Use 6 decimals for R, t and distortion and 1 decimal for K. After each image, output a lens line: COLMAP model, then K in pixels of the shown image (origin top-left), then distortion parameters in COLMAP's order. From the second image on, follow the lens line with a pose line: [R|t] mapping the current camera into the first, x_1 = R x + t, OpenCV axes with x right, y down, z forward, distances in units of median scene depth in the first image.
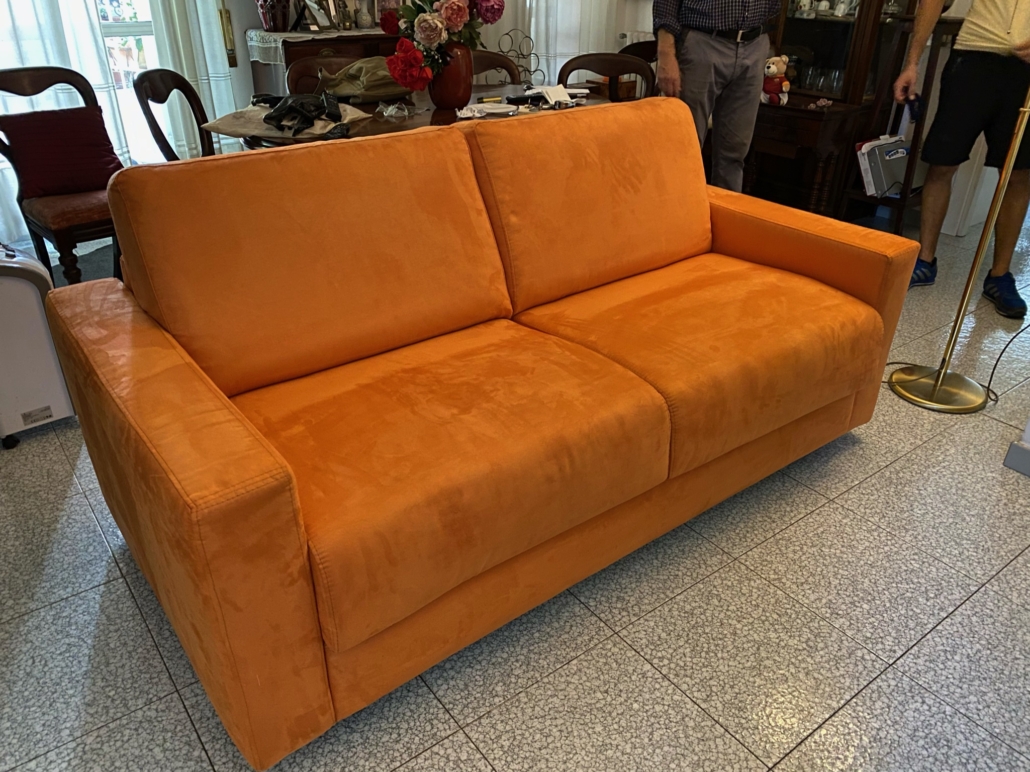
lens RADIAL K [[775.2, 0, 492.5], [0, 775.2, 384.0], [0, 0, 1]] dist [0.064111, 0.002118]
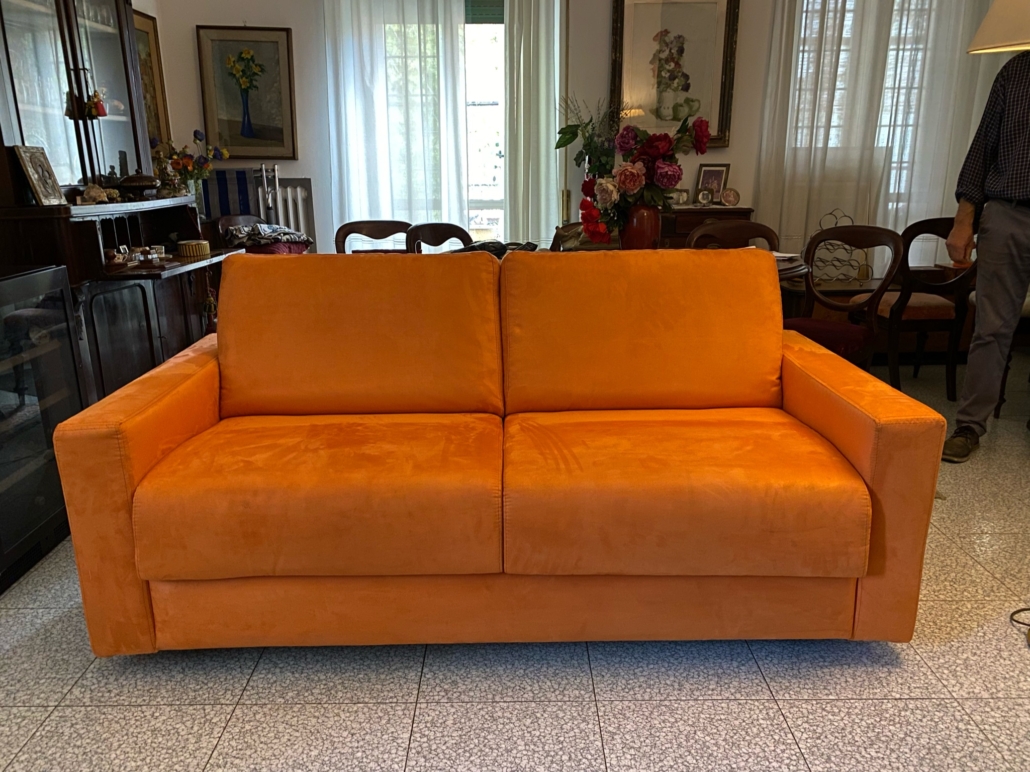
lens RADIAL K [[775.2, 0, 492.5], [0, 775.2, 384.0], [0, 0, 1]] dist [0.064111, 0.002118]
pose [[0.792112, 0.142250, -0.593568, 0.682543], [-0.272791, 0.952443, -0.135783, 0.025874], [0.546024, 0.269476, 0.793247, 0.101422]]
